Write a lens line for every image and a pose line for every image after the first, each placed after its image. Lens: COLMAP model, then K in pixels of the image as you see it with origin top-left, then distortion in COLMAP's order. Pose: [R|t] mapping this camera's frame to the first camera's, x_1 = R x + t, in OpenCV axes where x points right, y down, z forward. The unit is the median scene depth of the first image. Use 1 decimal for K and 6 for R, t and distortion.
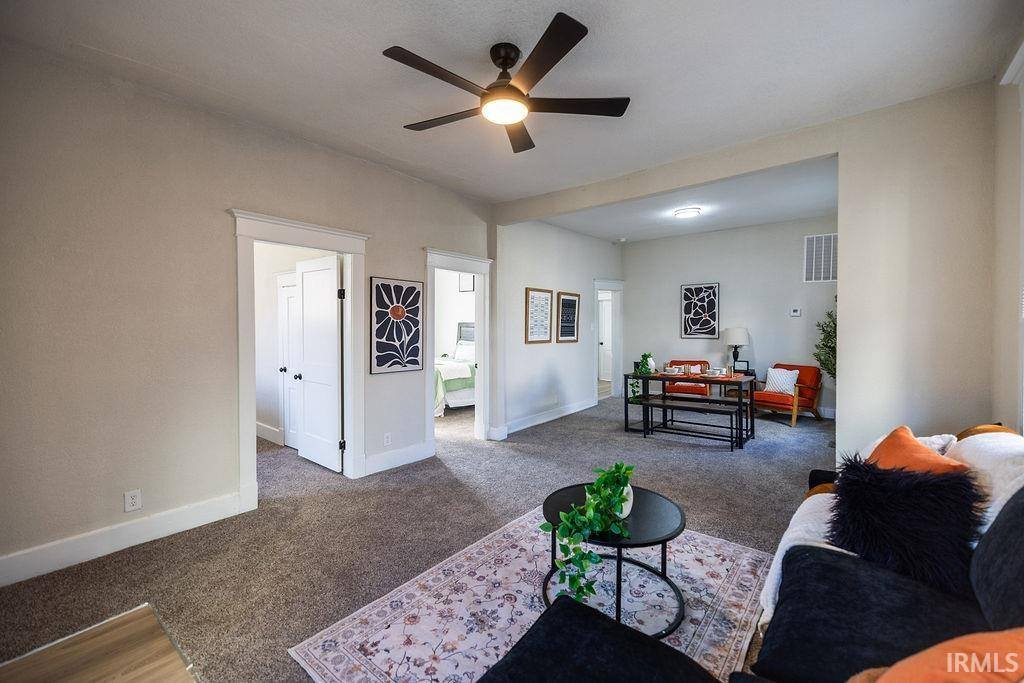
lens RADIAL K [[452.6, 0, 512.4], [0, 452.6, 337.3], [0, 0, 1]] dist [0.002696, -0.000152]
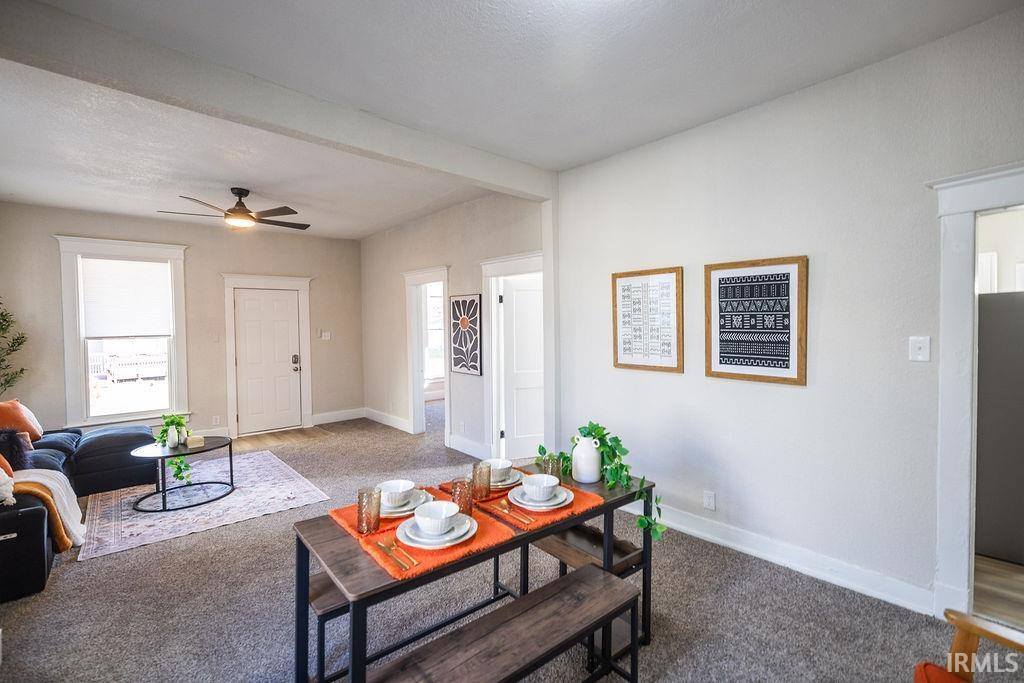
lens RADIAL K [[452.6, 0, 511.9], [0, 452.6, 337.3], [0, 0, 1]] dist [0.002696, -0.000152]
pose [[-0.179844, 0.021947, -0.983450, 0.859975], [-0.024357, 0.999345, 0.026756, -0.050903], [0.983394, 0.028766, -0.179192, 1.295272]]
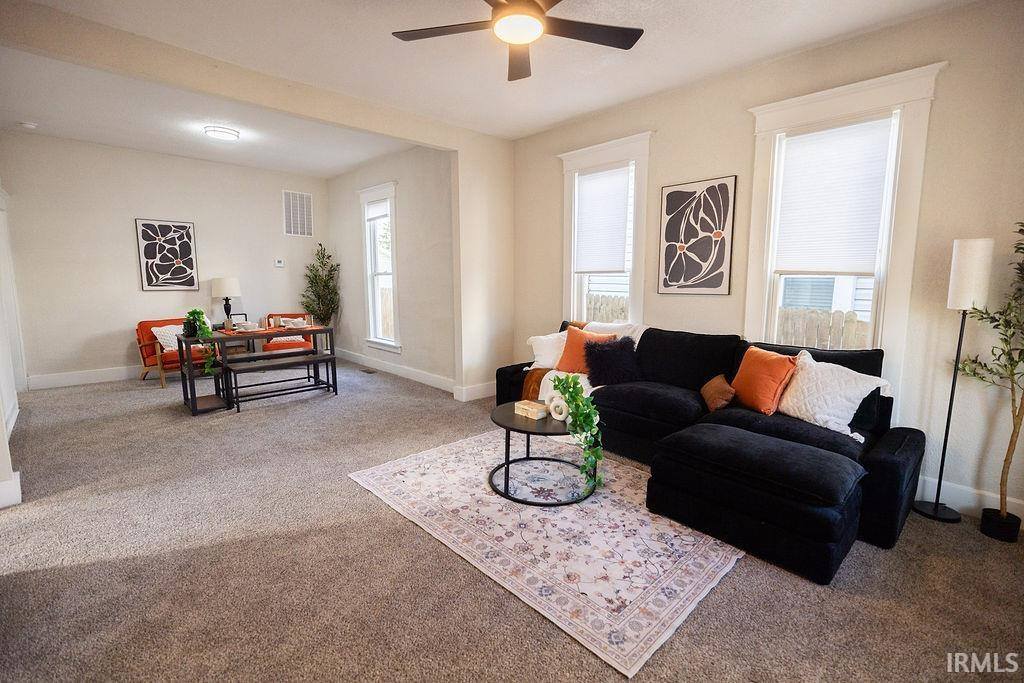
lens RADIAL K [[450.3, 0, 529.2], [0, 450.3, 343.7], [0, 0, 1]] dist [0.007452, -0.000050]
pose [[0.087088, -0.132804, 0.987309, -0.529622], [0.019510, 0.991112, 0.131595, 0.004320], [-0.996010, 0.007803, 0.088905, 0.482006]]
